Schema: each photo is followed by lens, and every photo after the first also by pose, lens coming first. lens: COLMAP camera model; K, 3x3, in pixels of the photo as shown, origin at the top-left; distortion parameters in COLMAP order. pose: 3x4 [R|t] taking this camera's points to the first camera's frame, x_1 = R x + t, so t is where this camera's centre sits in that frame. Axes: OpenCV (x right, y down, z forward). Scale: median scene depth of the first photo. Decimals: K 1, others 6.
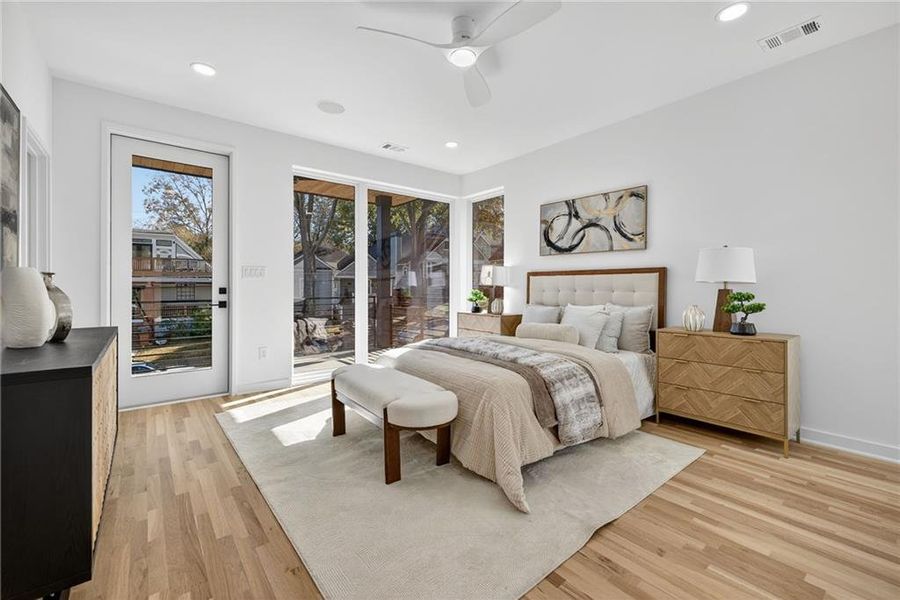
lens RADIAL K [[378.6, 0, 452.2], [0, 378.6, 288.6], [0, 0, 1]] dist [0.003137, 0.000224]
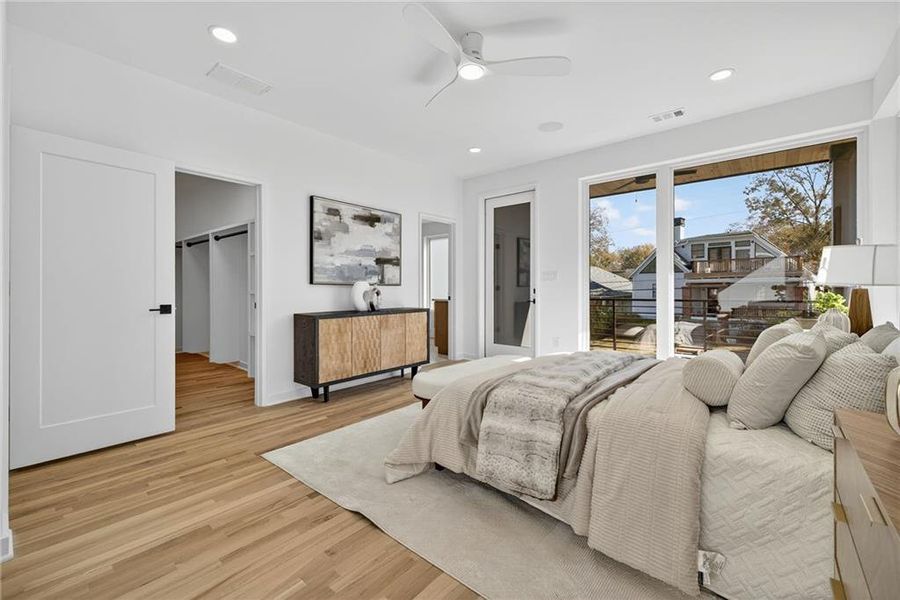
lens RADIAL K [[378.6, 0, 452.2], [0, 378.6, 288.6], [0, 0, 1]] dist [0.003137, 0.000224]
pose [[0.186272, 0.001298, -0.982497, 0.613854], [-0.001899, 0.999998, 0.000961, -0.003052], [0.982496, 0.001686, 0.186274, 0.433532]]
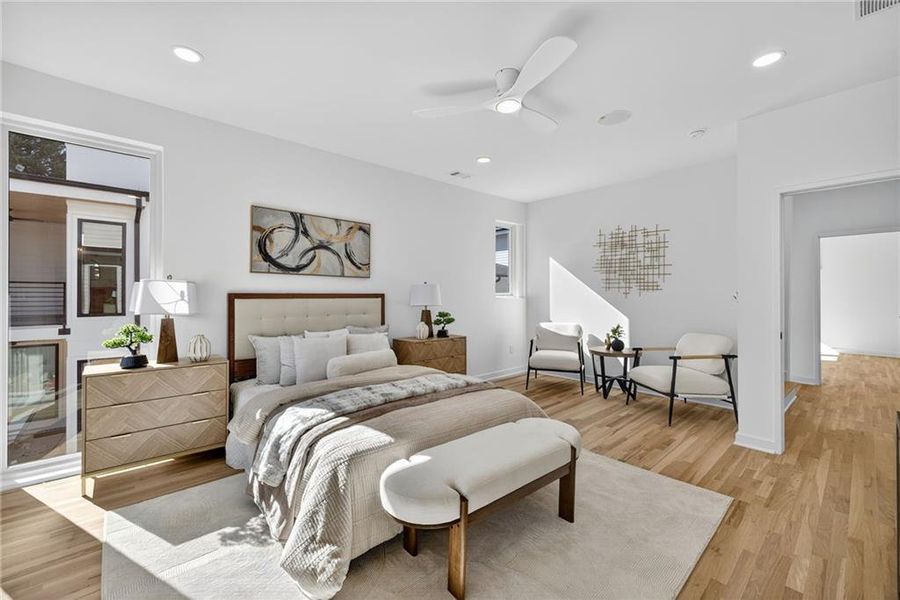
lens RADIAL K [[374.8, 0, 449.1], [0, 374.8, 294.4], [0, 0, 1]] dist [0.001048, -0.000121]
pose [[-0.055877, -0.005477, 0.998423, -0.591976], [0.000455, 0.999985, 0.005511, -0.051411], [-0.998438, 0.000762, -0.055874, 0.714805]]
